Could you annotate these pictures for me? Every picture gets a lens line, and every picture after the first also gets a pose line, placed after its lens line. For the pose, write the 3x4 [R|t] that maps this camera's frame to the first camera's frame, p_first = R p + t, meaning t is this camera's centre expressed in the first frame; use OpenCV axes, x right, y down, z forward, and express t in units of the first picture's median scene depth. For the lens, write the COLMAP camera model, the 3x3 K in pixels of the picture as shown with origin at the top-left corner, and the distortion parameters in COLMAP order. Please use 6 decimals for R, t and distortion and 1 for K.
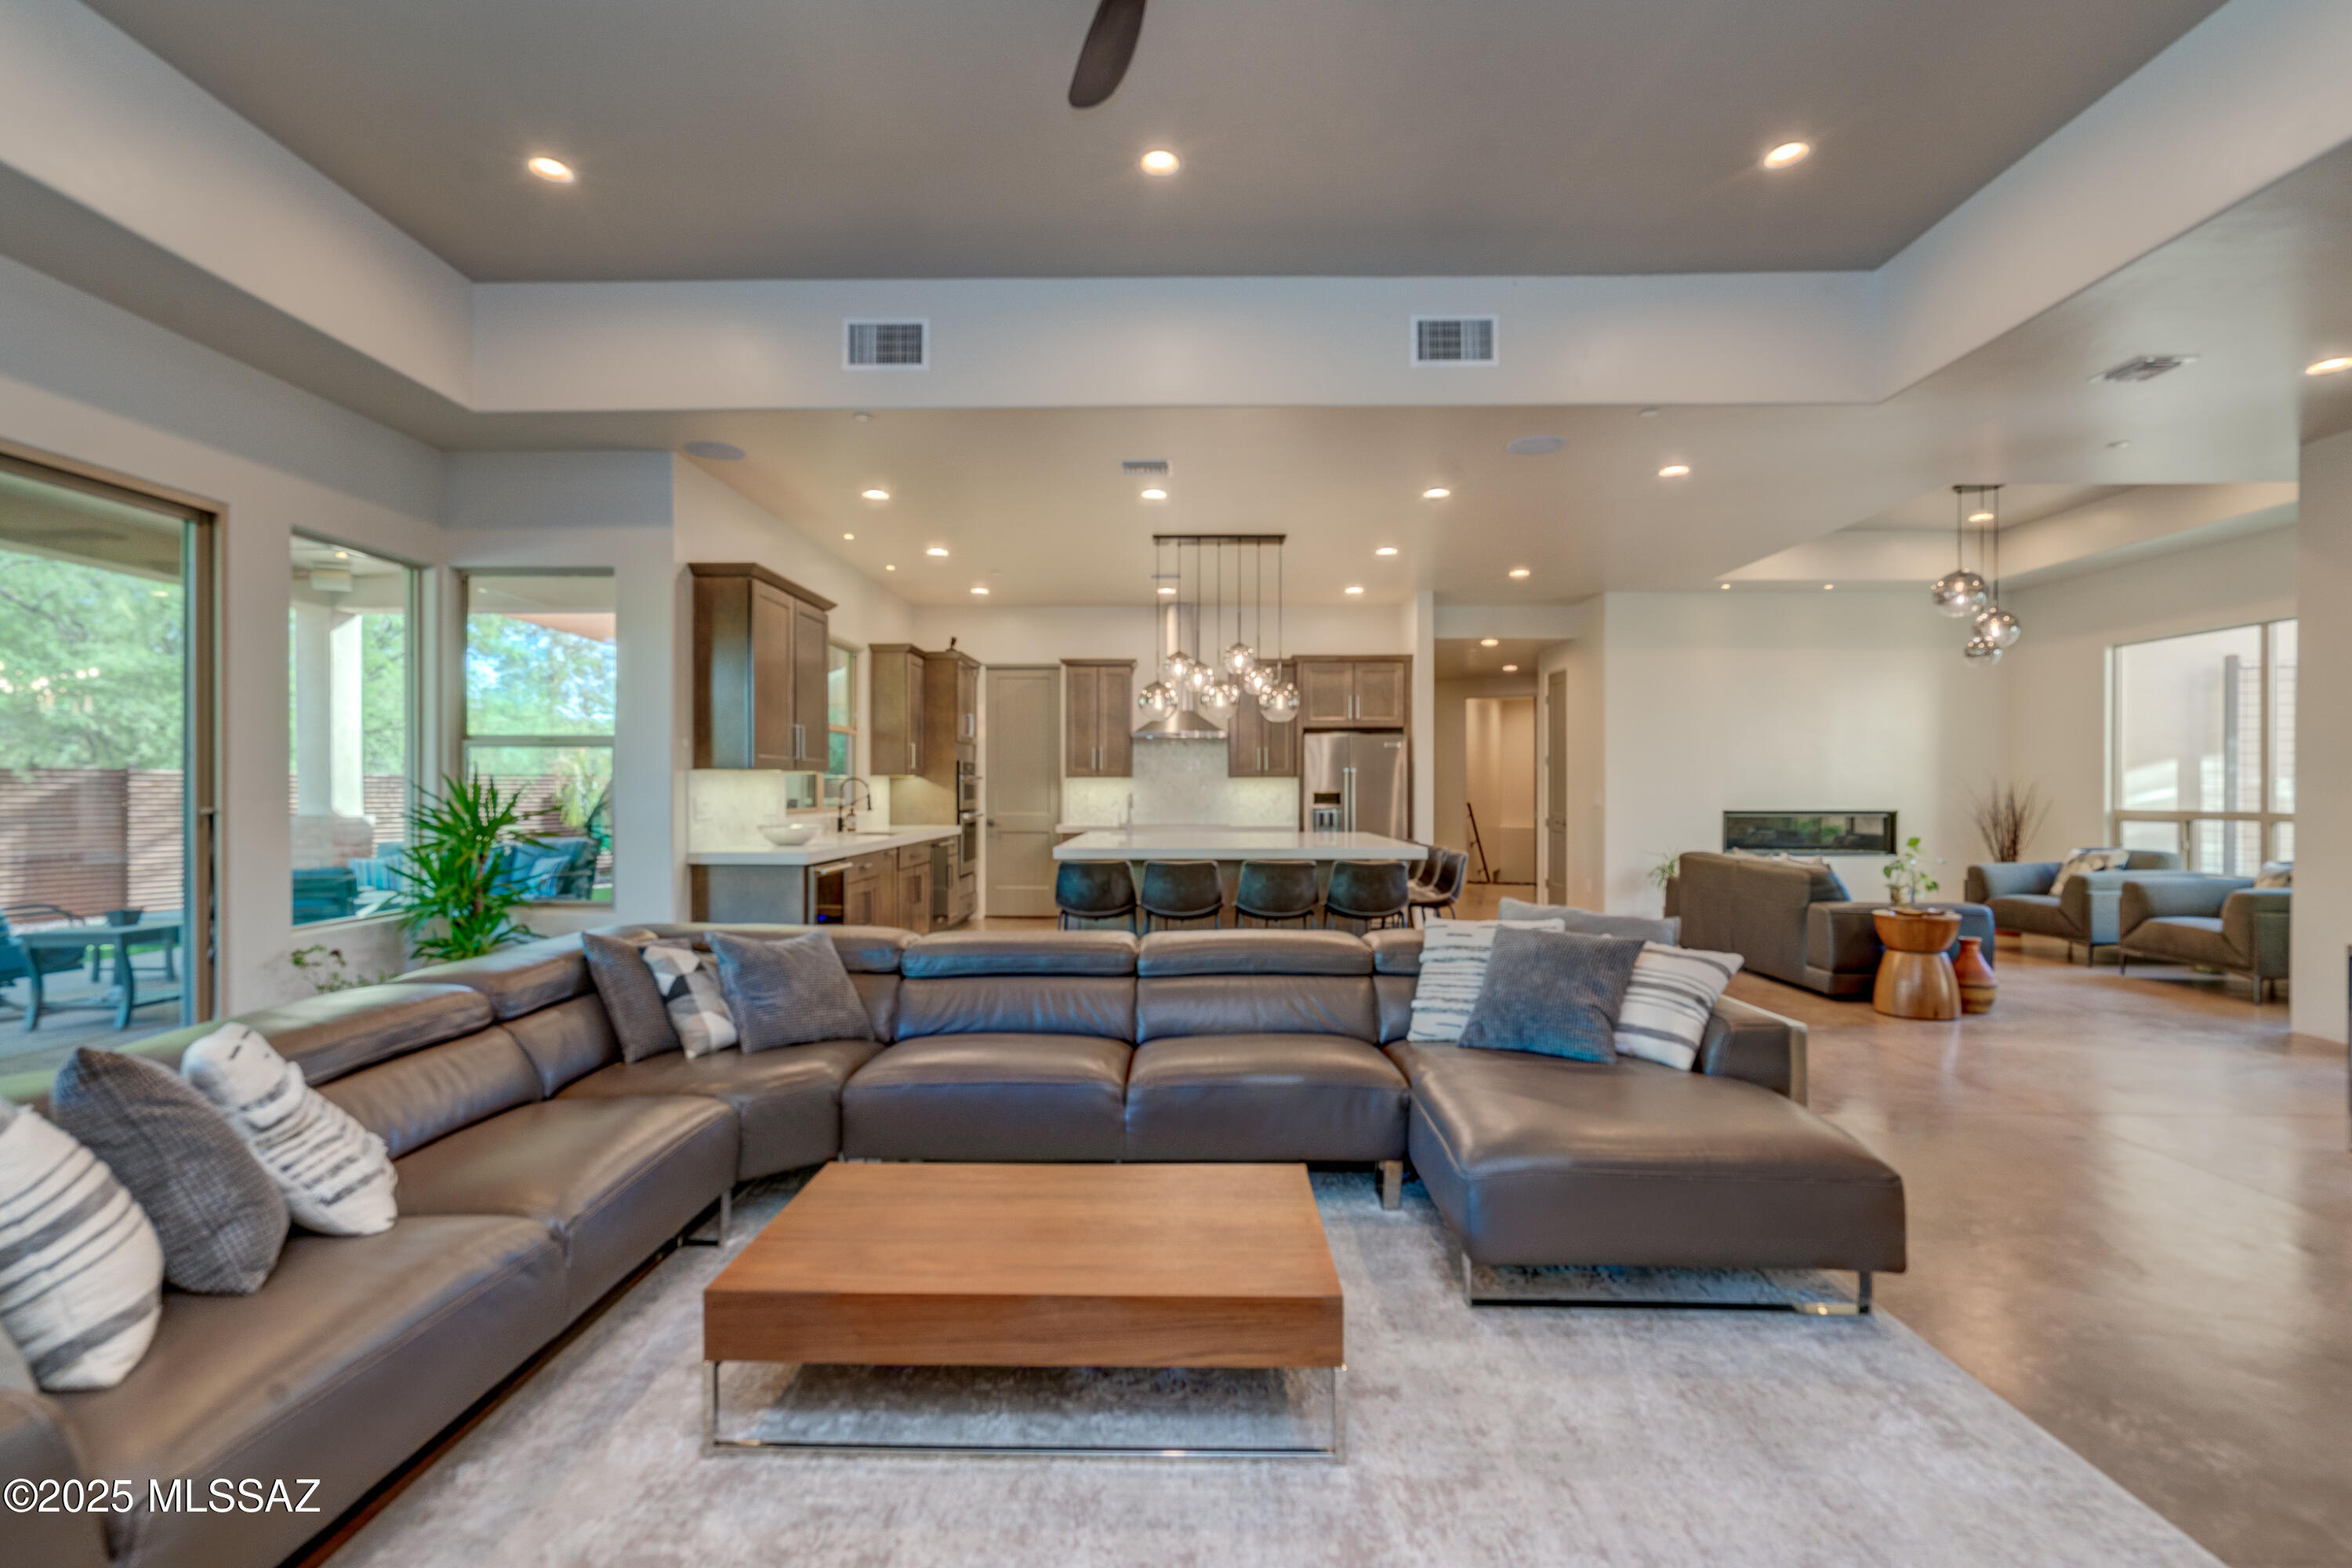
lens RADIAL K [[1077.7, 0, 1151.6], [0, 1077.7, 789.4], [0, 0, 1]] dist [-0.002078, 0.001012]
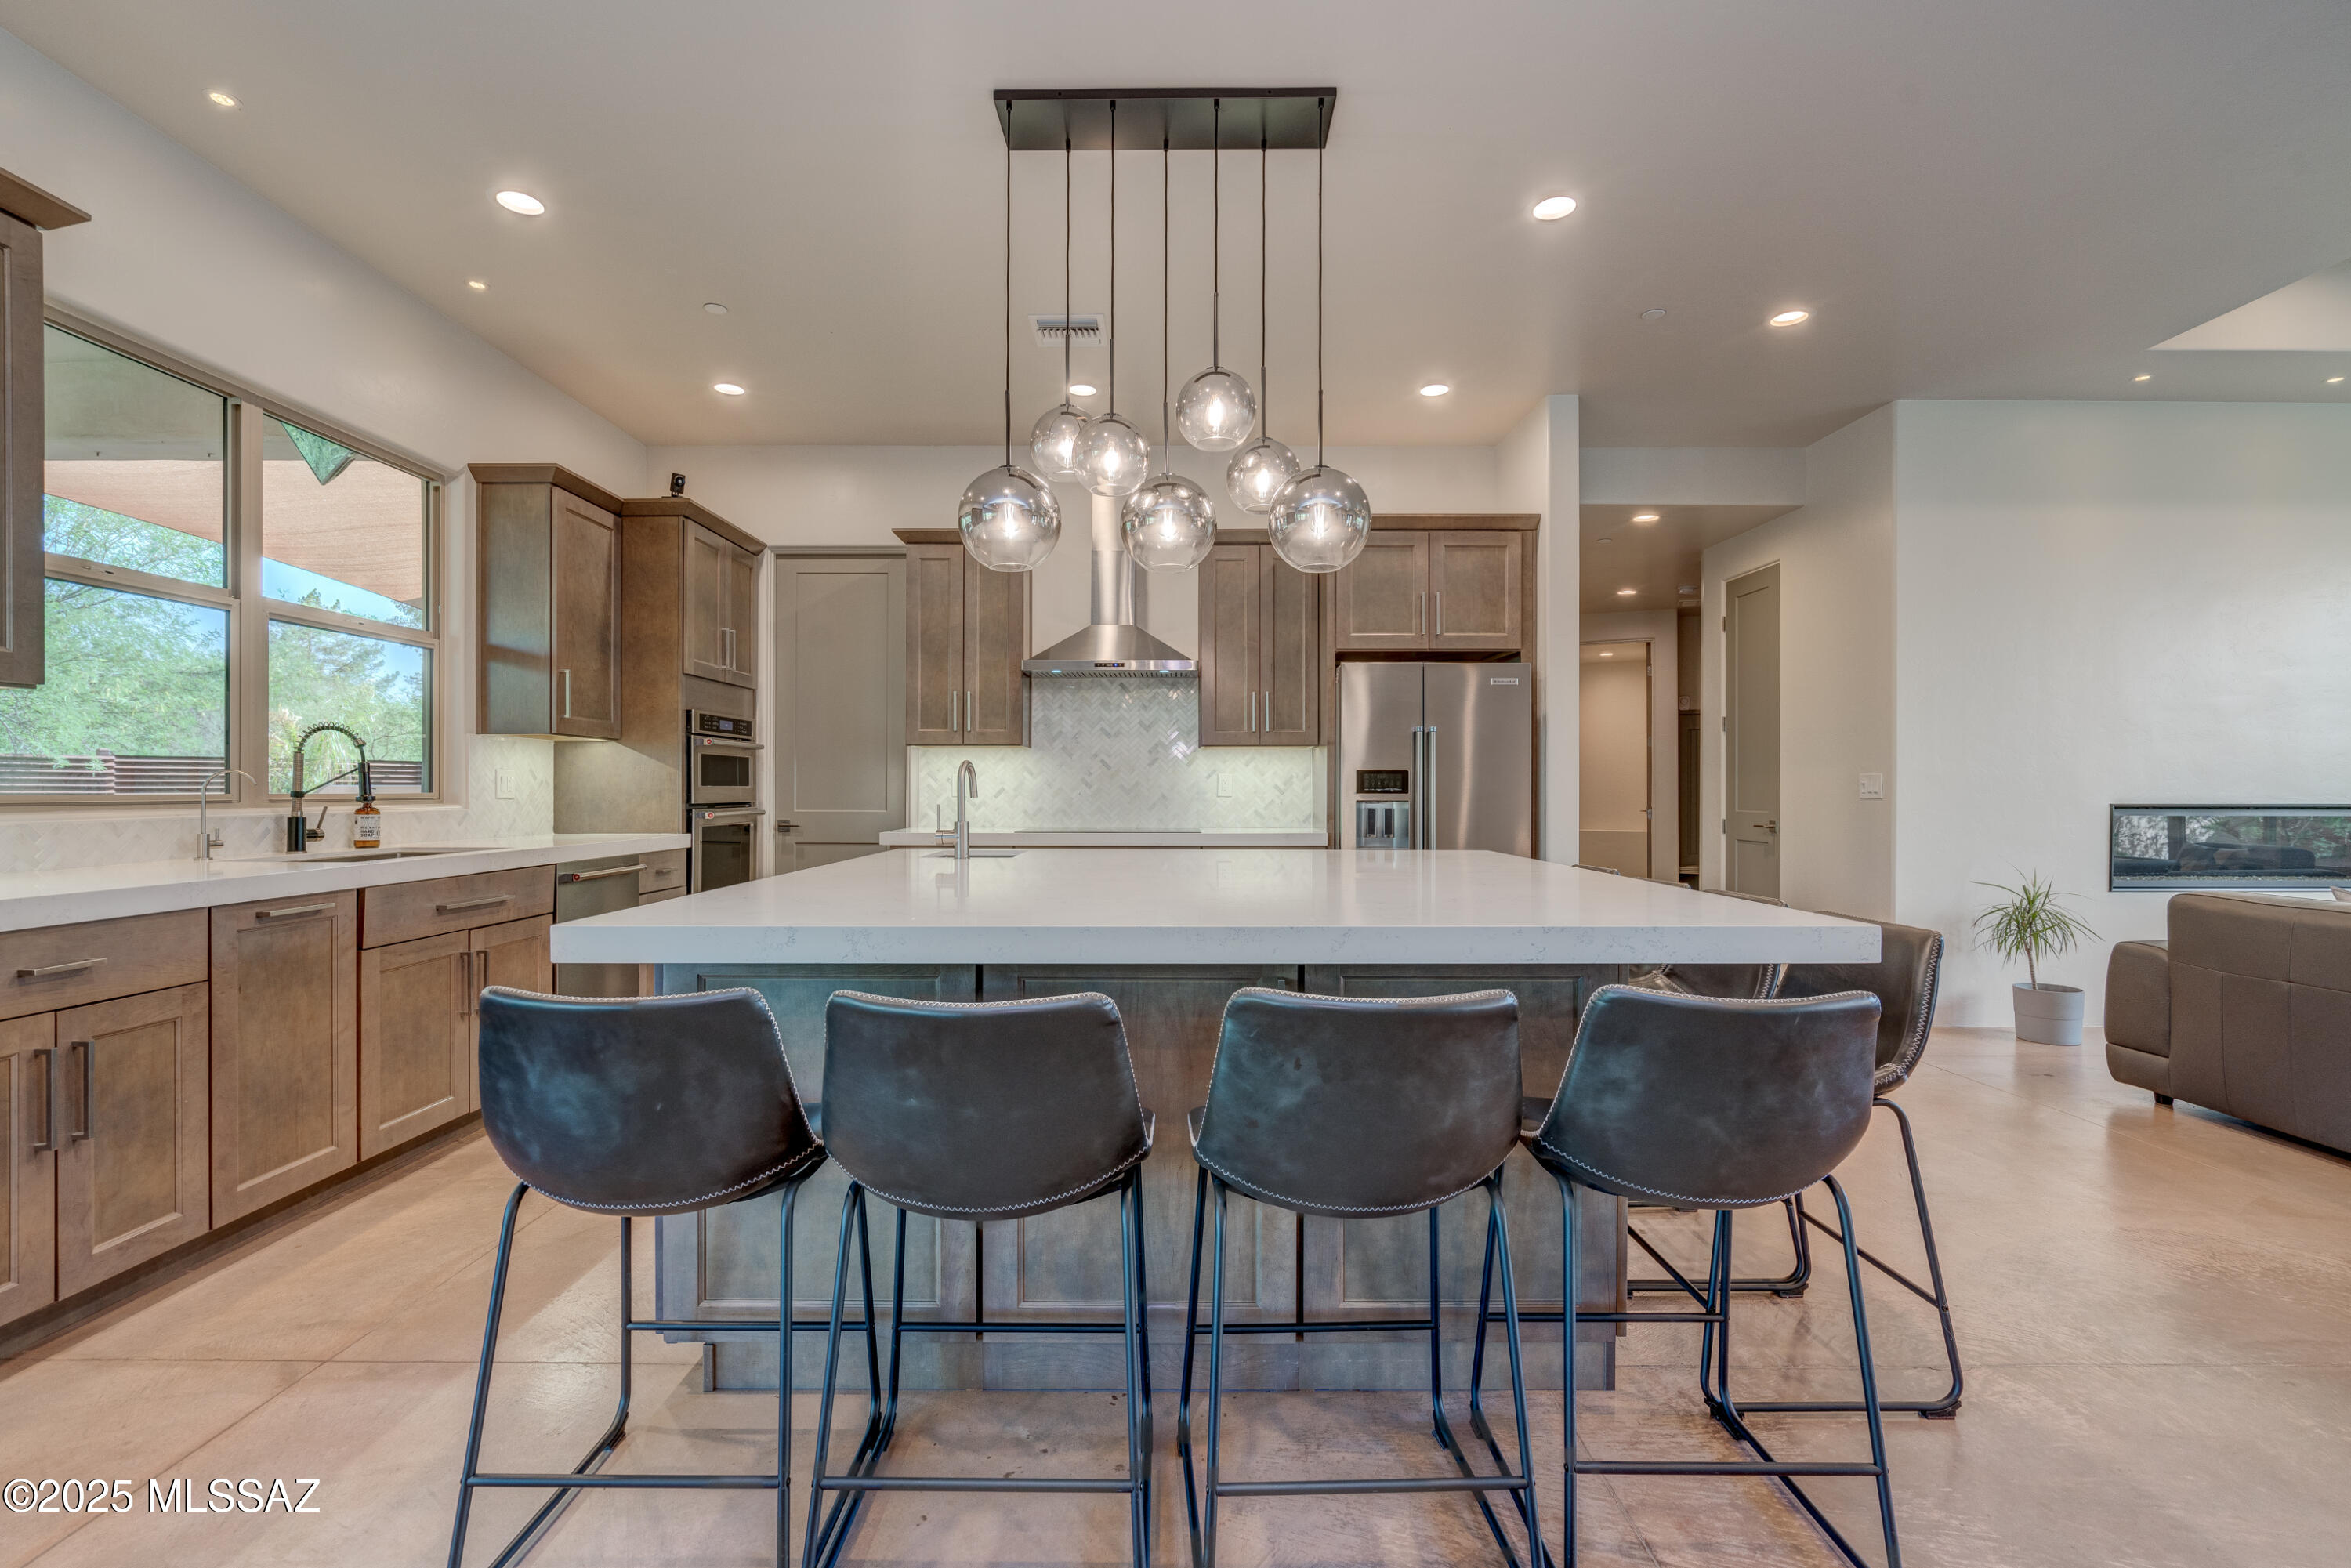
lens RADIAL K [[1077.2, 0, 1180.8], [0, 1077.2, 786.8], [0, 0, 1]] dist [-0.002078, 0.001012]
pose [[0.998995, 0.002241, 0.044760, 0.039265], [-0.002108, 0.999993, -0.003020, 0.012370], [-0.044767, 0.002922, 0.998993, 0.469706]]
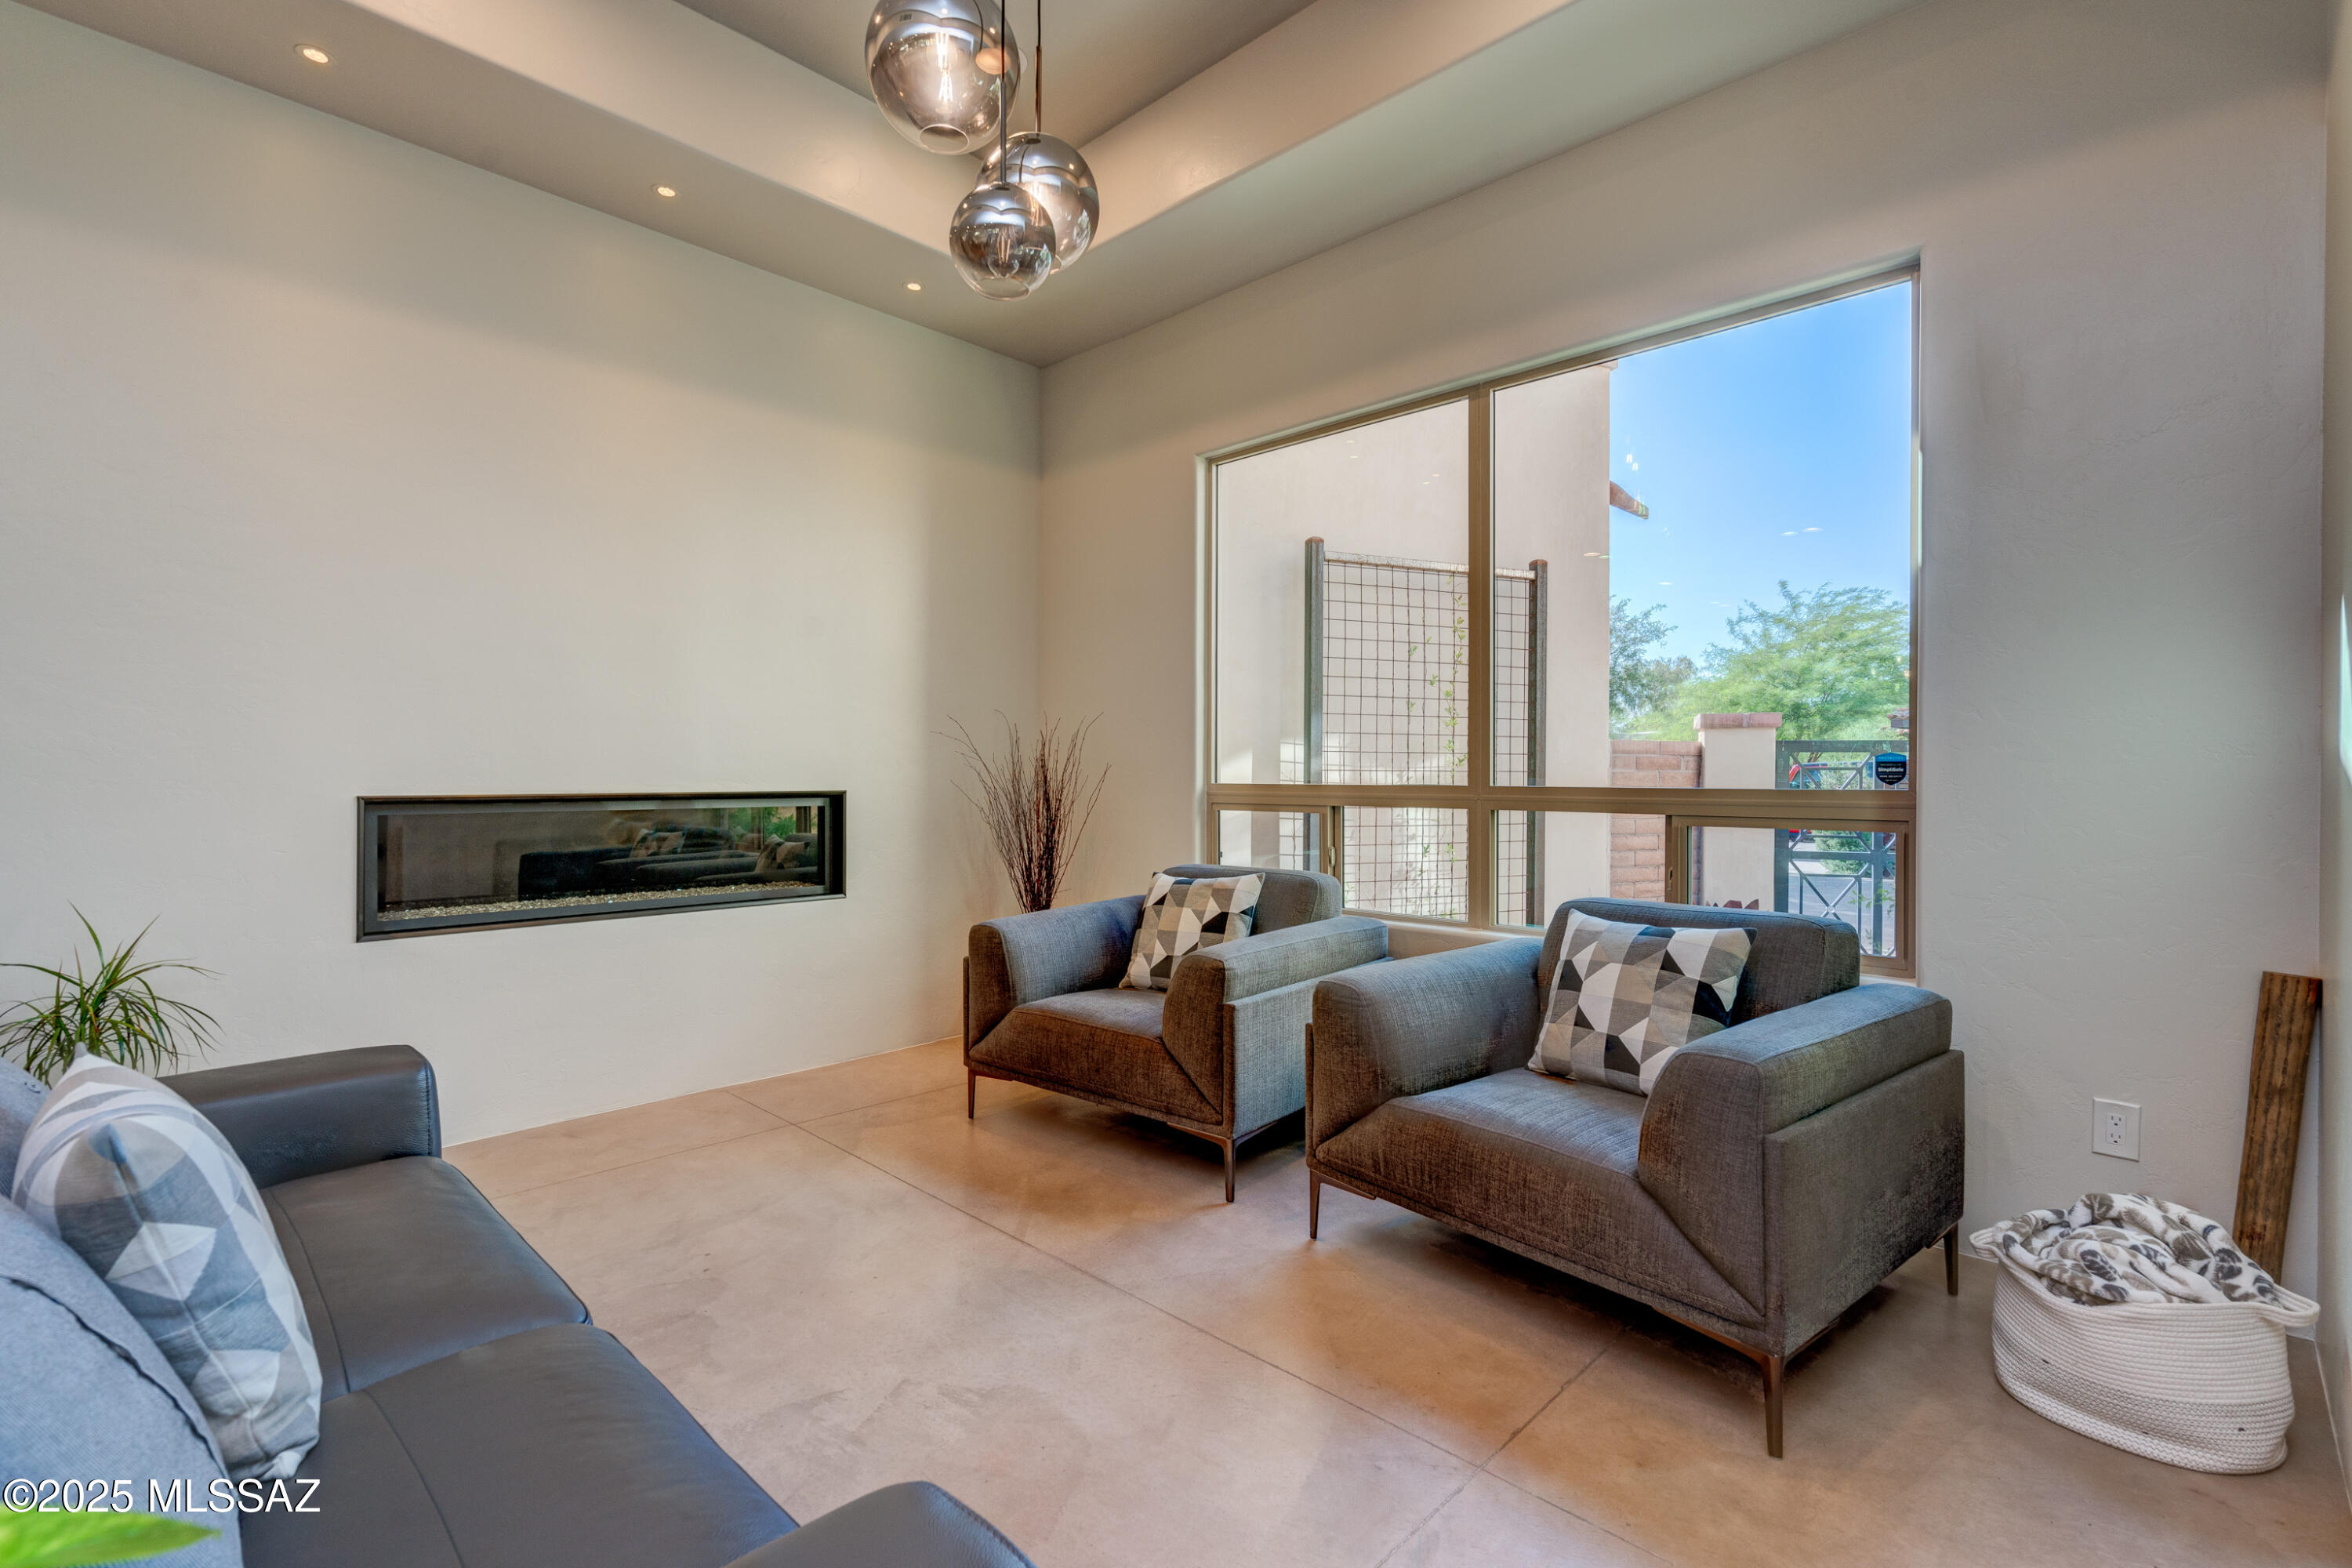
lens RADIAL K [[1077.7, 0, 1184.3], [0, 1077.7, 779.8], [0, 0, 1]] dist [-0.002078, 0.001012]
pose [[0.666728, -0.003349, 0.745294, 0.452851], [-0.001770, 0.999980, 0.006077, 0.011156], [-0.745299, -0.005371, 0.666709, 0.595447]]
